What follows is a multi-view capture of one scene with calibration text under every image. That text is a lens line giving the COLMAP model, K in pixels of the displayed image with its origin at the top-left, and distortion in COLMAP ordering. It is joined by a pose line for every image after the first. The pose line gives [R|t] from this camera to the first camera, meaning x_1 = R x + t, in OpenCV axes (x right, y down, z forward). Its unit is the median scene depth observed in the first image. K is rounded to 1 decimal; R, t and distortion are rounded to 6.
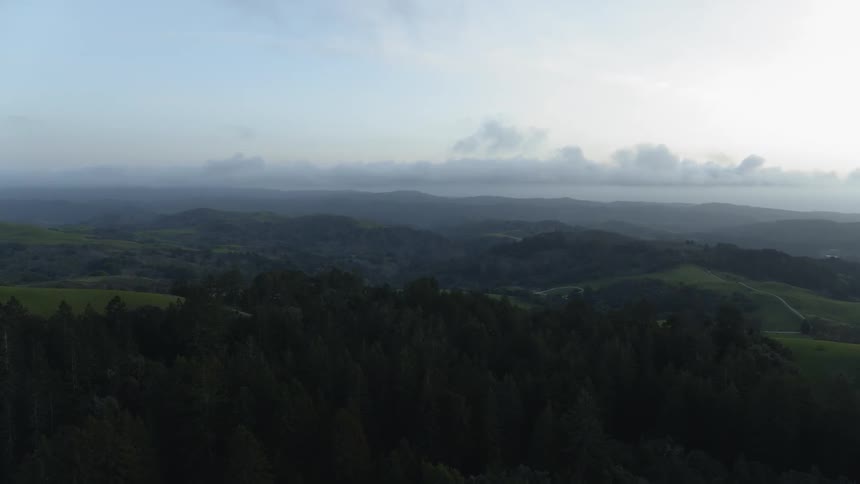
lens RADIAL K [[618.4, 0, 440.4], [0, 618.4, 245.7], [0, 0, 1]] dist [-0.102895, 0.061873]
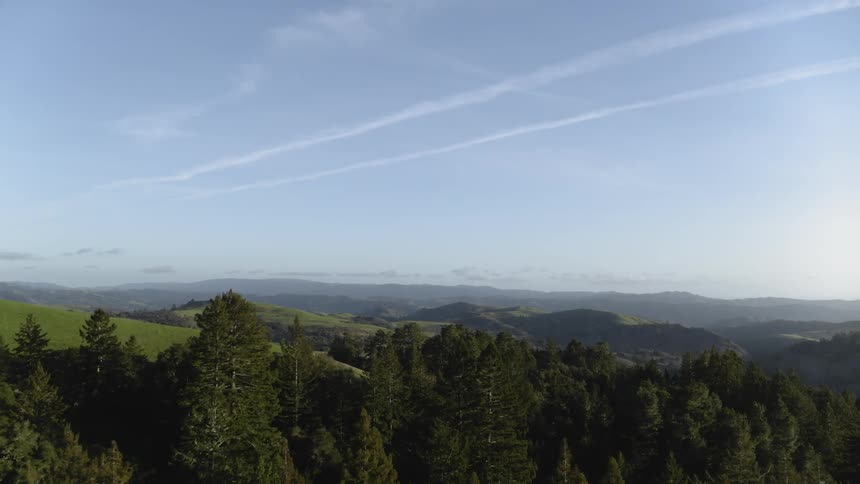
lens RADIAL K [[618.4, 0, 439.0], [0, 618.4, 235.8], [0, 0, 1]] dist [-0.102895, 0.061873]
pose [[0.912472, -0.031510, -0.407924, -0.009897], [-0.043501, 0.983907, -0.173308, 0.017708], [0.406820, 0.175884, 0.896416, 0.116812]]
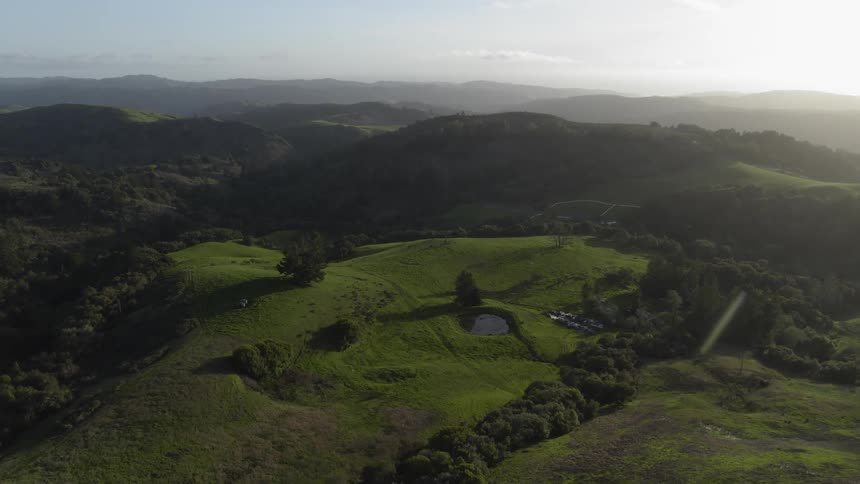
lens RADIAL K [[618.4, 0, 435.5], [0, 618.4, 244.6], [0, 0, 1]] dist [-0.102895, 0.061873]
pose [[0.917503, -0.115416, 0.380616, -0.157373], [0.043668, 0.980416, 0.192033, -0.015959], [-0.395325, -0.159570, 0.904575, 0.400613]]
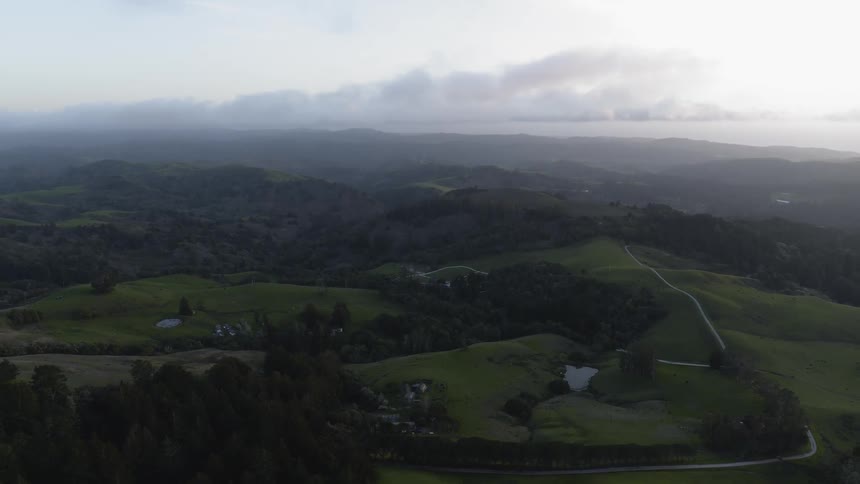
lens RADIAL K [[618.4, 0, 440.8], [0, 618.4, 242.7], [0, 0, 1]] dist [-0.102895, 0.061873]
pose [[0.998274, -0.023274, 0.053917, 0.116756], [0.017780, 0.994805, 0.100231, -0.042403], [-0.055970, -0.099099, 0.993502, 0.146303]]
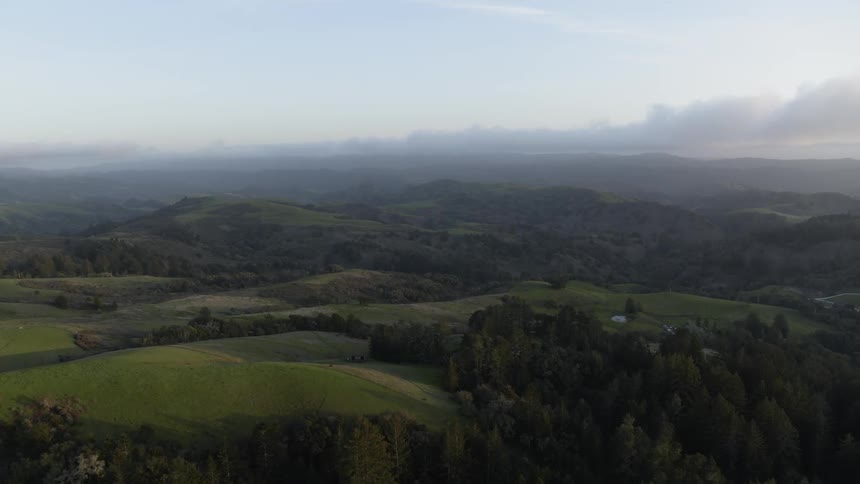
lens RADIAL K [[618.4, 0, 440.0], [0, 618.4, 242.0], [0, 0, 1]] dist [-0.102895, 0.061873]
pose [[0.925162, 0.027956, -0.378542, -0.007699], [-0.006674, 0.998328, 0.057416, -0.034658], [0.379514, -0.050593, 0.923802, 0.070472]]
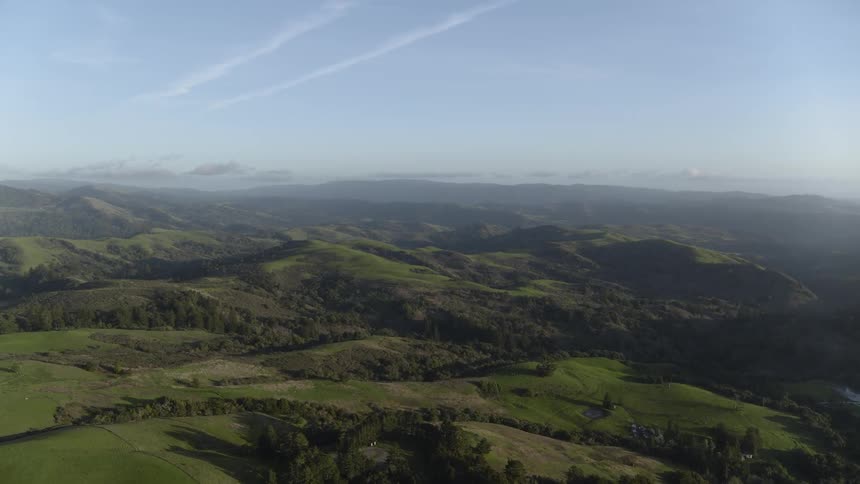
lens RADIAL K [[618.4, 0, 436.5], [0, 618.4, 243.3], [0, 0, 1]] dist [-0.102895, 0.061873]
pose [[0.812763, 0.050684, -0.580385, 0.127523], [-0.048295, 0.998641, 0.019577, -0.092153], [0.580589, 0.012119, 0.814107, 0.087751]]
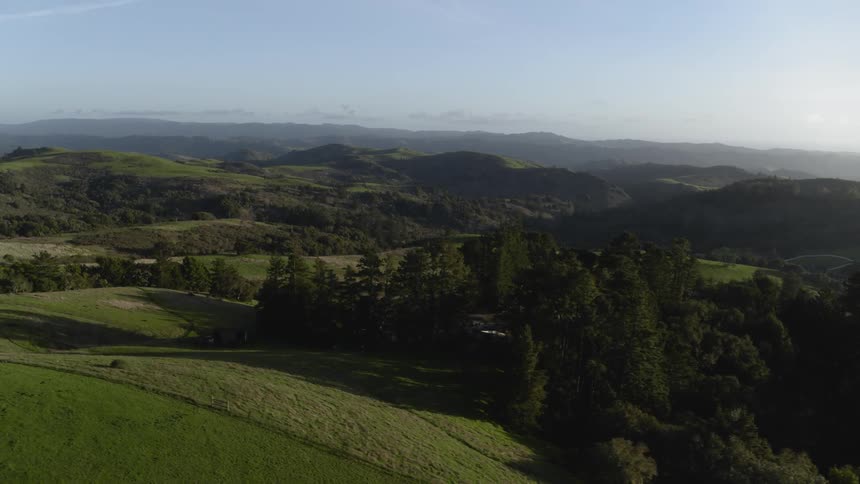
lens RADIAL K [[618.4, 0, 436.7], [0, 618.4, 250.5], [0, 0, 1]] dist [-0.102895, 0.061873]
pose [[0.978323, 0.047999, -0.201445, -0.080270], [-0.027922, 0.994459, 0.101347, 0.002827], [0.205194, -0.093525, 0.974243, 0.199411]]
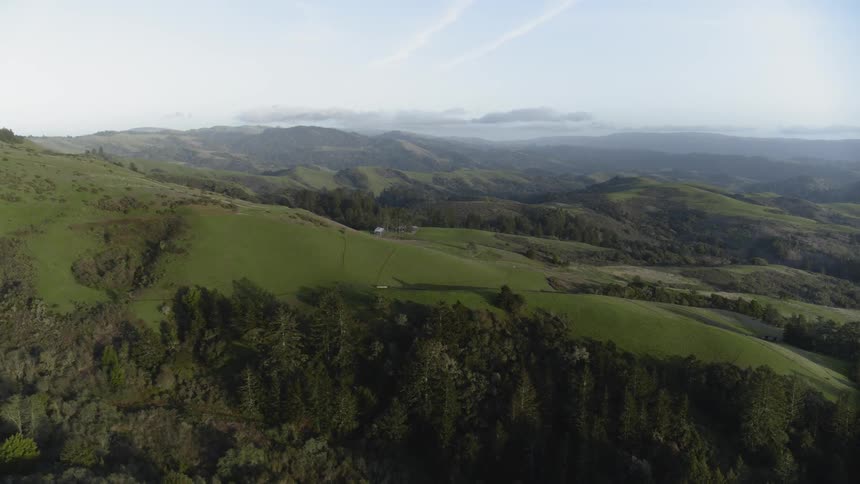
lens RADIAL K [[618.4, 0, 435.6], [0, 618.4, 237.5], [0, 0, 1]] dist [-0.102895, 0.061873]
pose [[0.488039, 0.140929, -0.861369, 0.027752], [-0.084406, 0.989874, 0.114131, -0.038602], [0.868731, 0.017004, 0.494992, 0.009015]]
